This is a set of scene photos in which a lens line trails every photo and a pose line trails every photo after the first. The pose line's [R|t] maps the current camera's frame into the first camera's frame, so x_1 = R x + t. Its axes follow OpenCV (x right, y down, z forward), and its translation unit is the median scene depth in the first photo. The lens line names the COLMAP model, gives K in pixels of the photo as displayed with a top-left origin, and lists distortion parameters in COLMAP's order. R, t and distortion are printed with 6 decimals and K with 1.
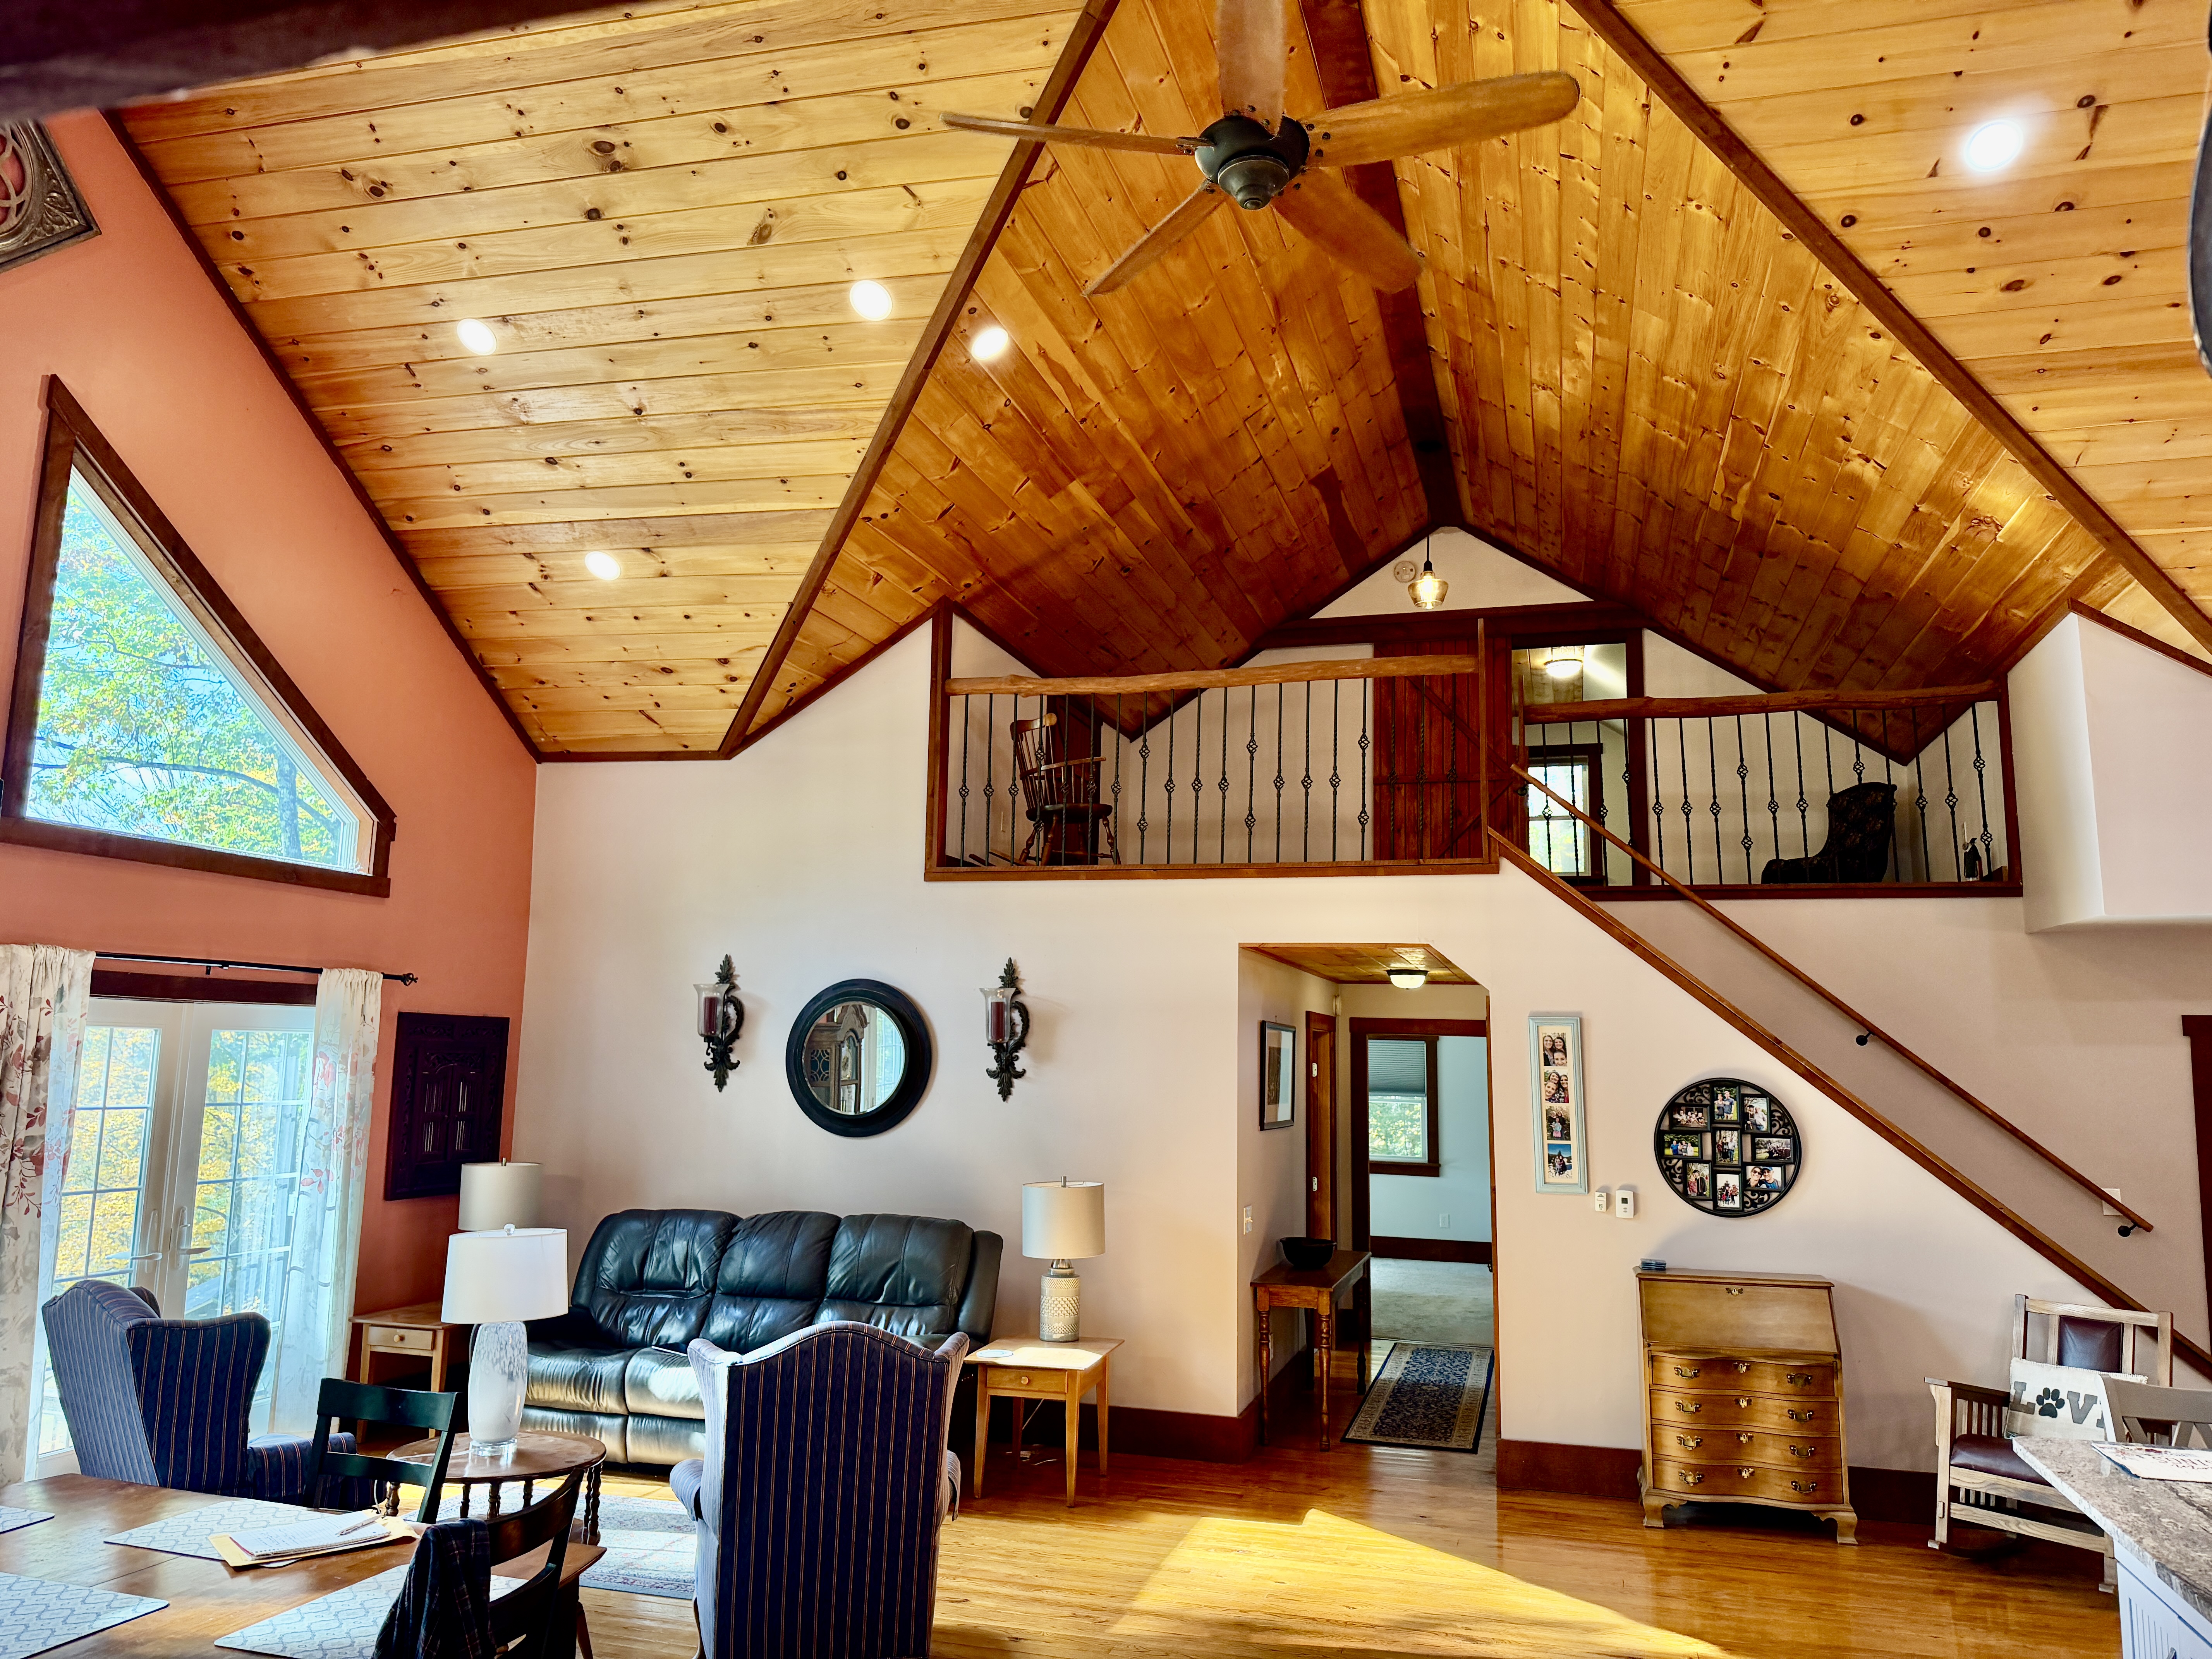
lens RADIAL K [[1554.0, 0, 1115.3], [0, 1554.0, 829.7], [0, 0, 1]] dist [0.040835, -0.052678]
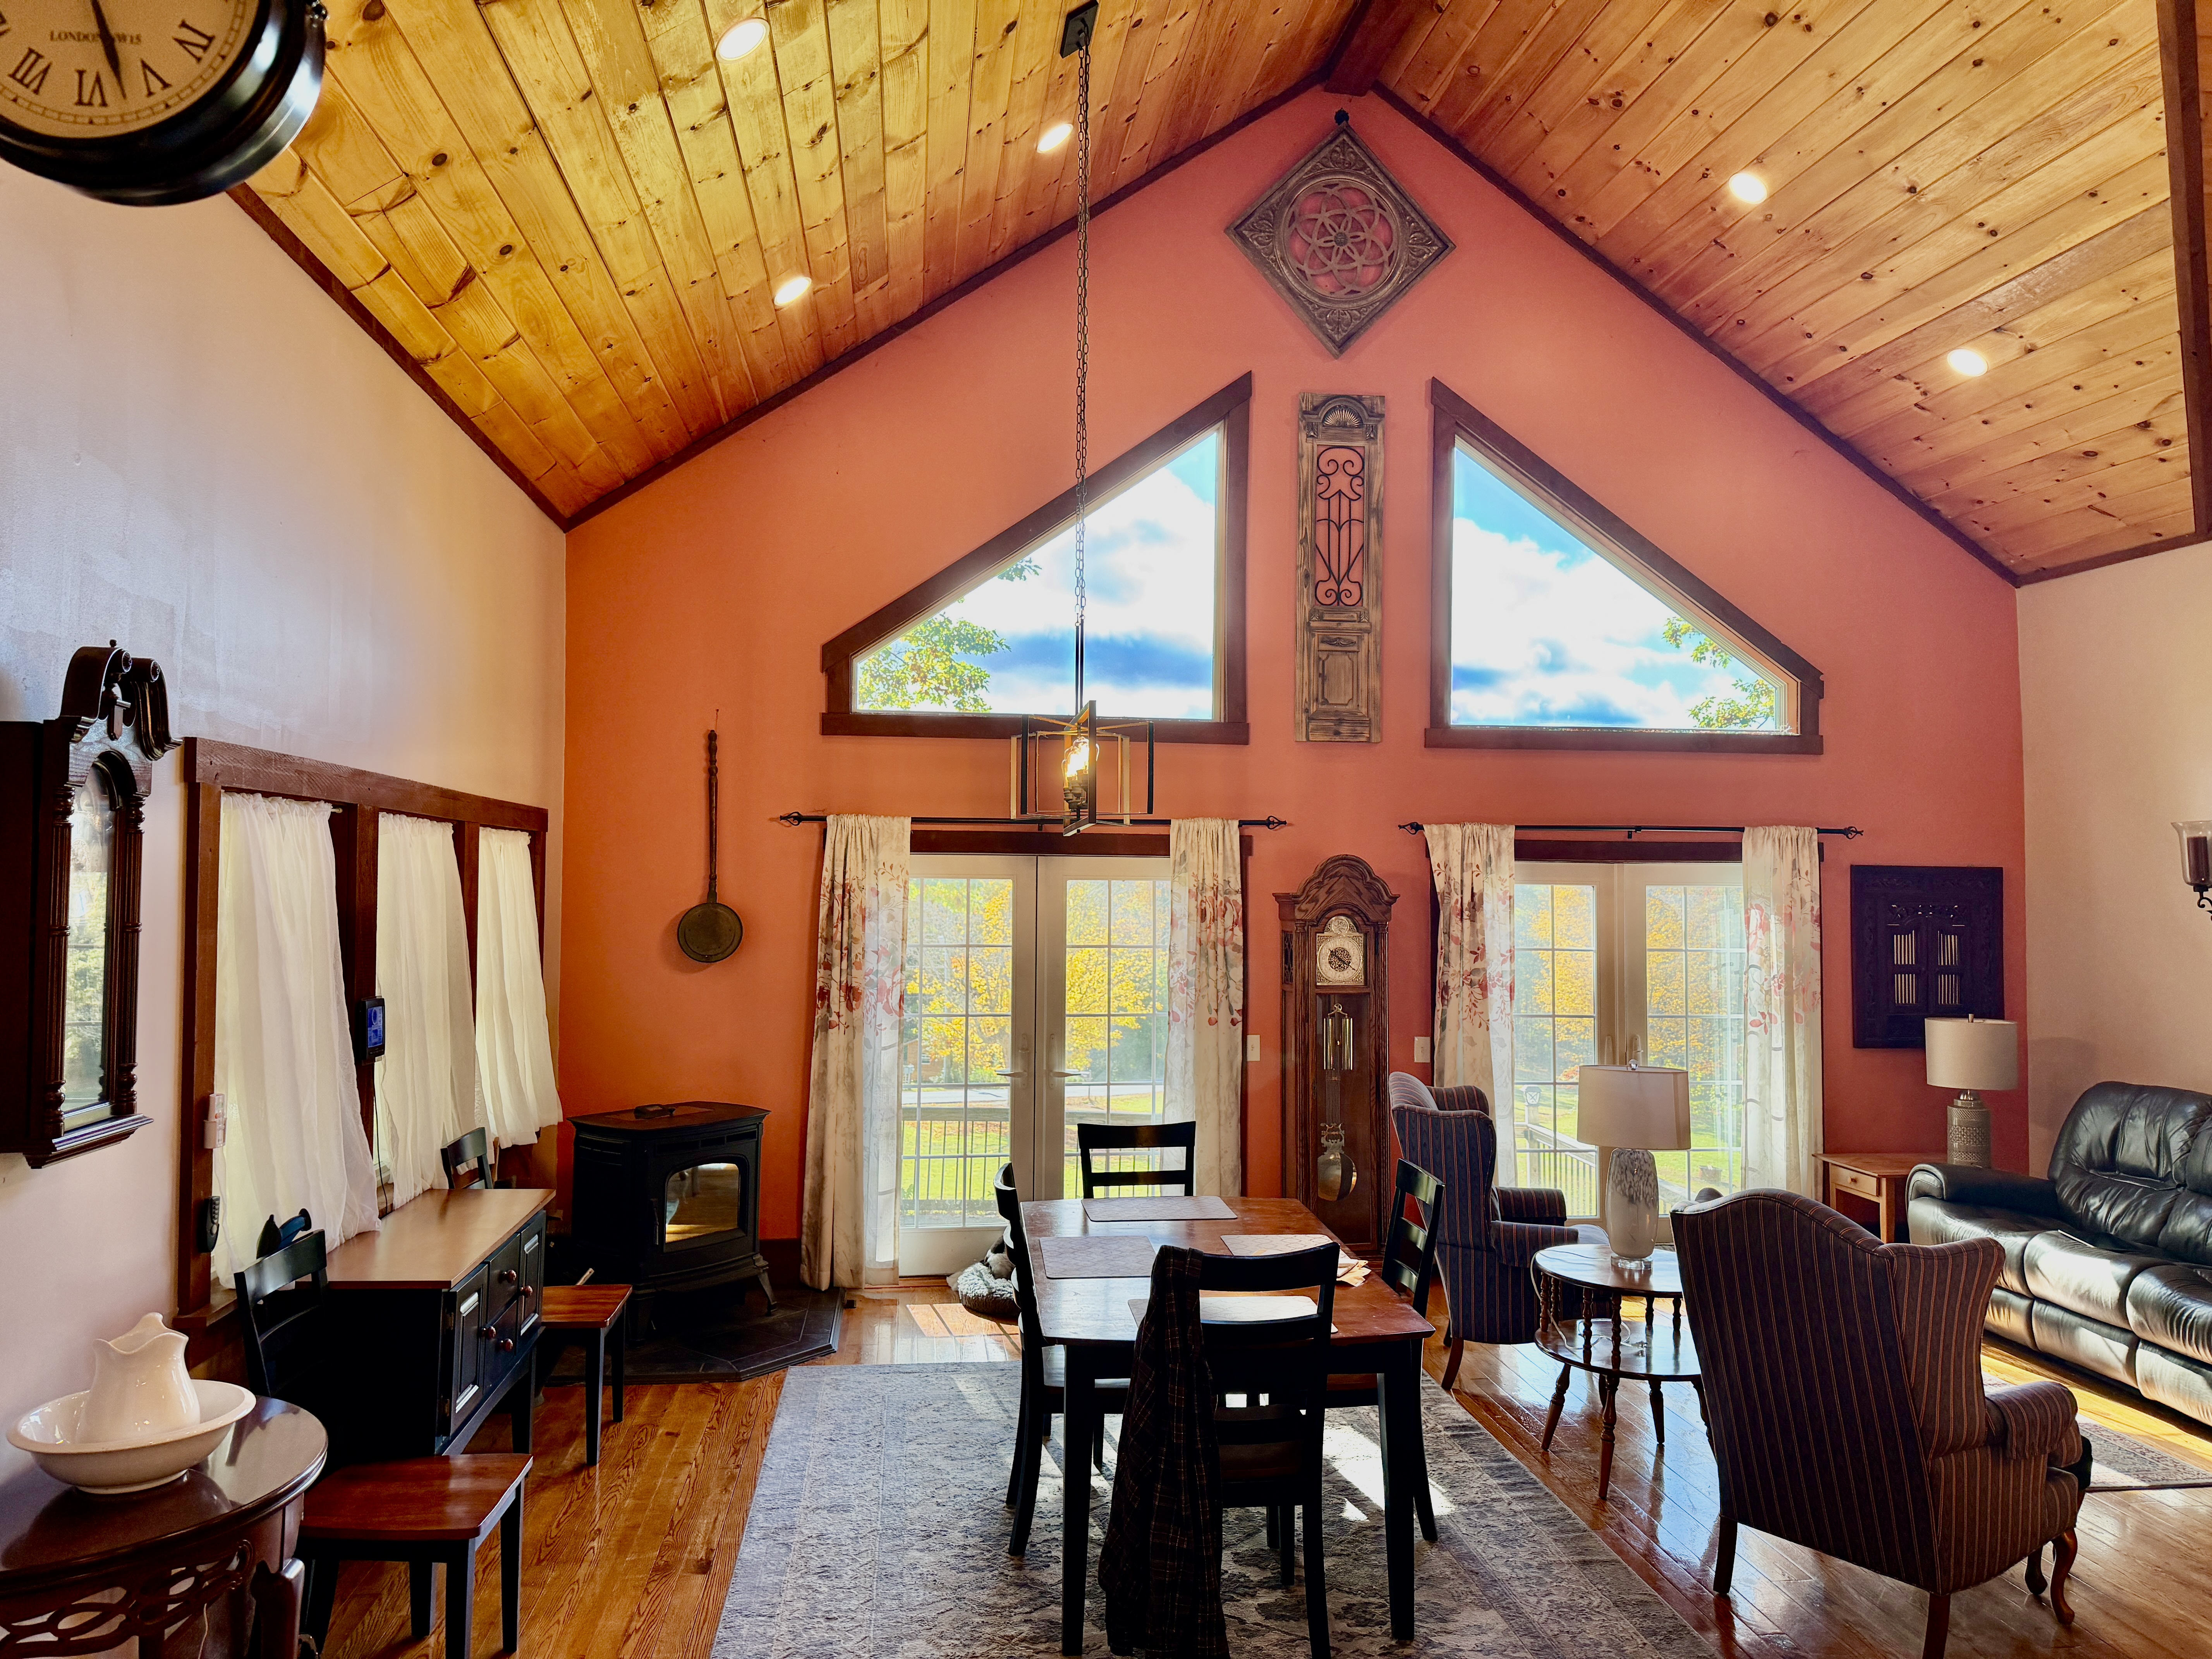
lens RADIAL K [[1565.1, 0, 1100.8], [0, 1565.1, 835.9], [0, 0, 1]] dist [0.043313, -0.002058]
pose [[0.411110, -0.050307, -0.910196, 0.299749], [0.132722, 0.991140, 0.005166, 0.030392], [0.901872, -0.122927, 0.414145, 0.152879]]
